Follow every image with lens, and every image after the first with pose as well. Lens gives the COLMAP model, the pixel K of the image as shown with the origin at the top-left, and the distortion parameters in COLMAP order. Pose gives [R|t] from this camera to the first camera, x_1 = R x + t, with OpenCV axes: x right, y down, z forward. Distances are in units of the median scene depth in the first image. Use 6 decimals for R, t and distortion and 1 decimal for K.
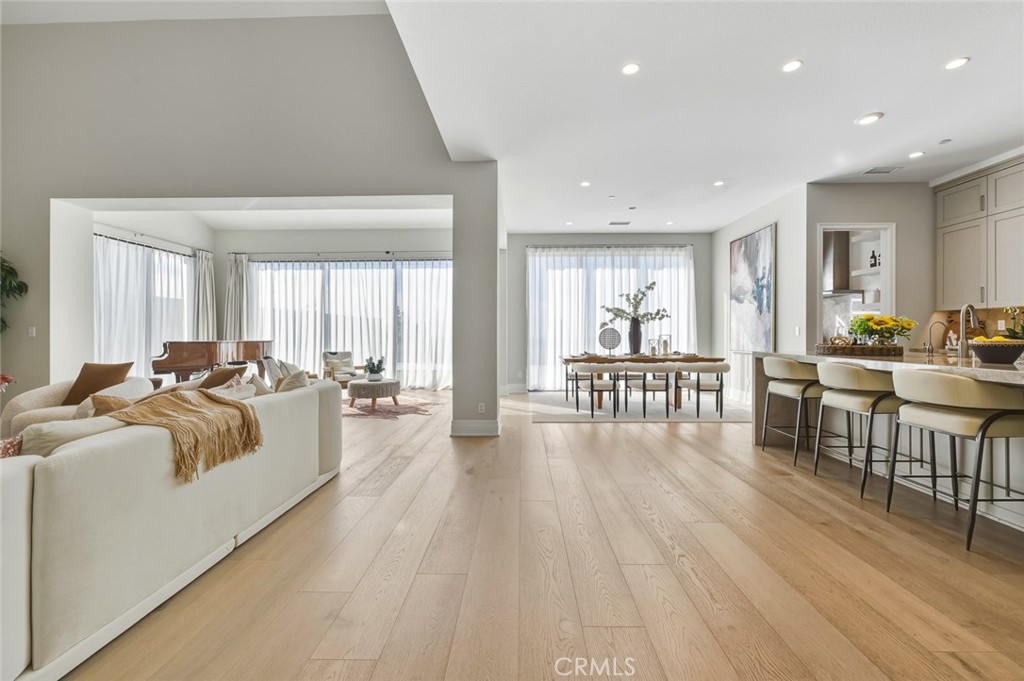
lens RADIAL K [[427.5, 0, 513.0], [0, 427.5, 336.6], [0, 0, 1]] dist [0.000170, 0.000055]
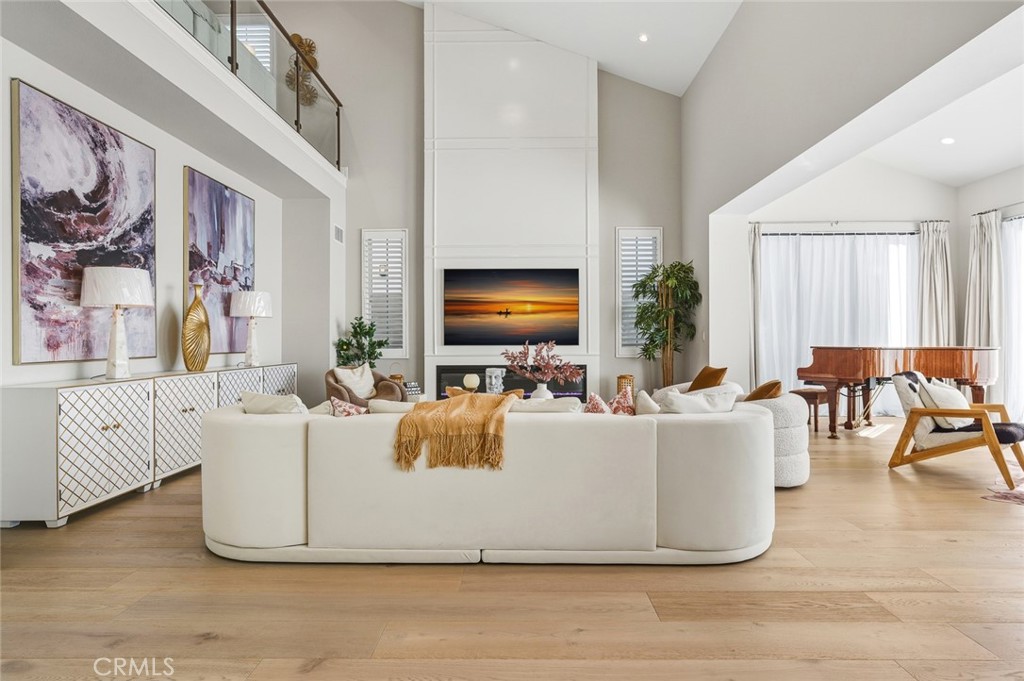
lens RADIAL K [[514.2, 0, 514.8], [0, 514.2, 340.1], [0, 0, 1]] dist [0.000825, -0.000420]
pose [[0.015149, -0.000925, -0.999885, 0.175659], [0.001389, 0.999999, -0.000904, -0.000908], [0.999884, -0.001375, 0.015150, 0.366720]]
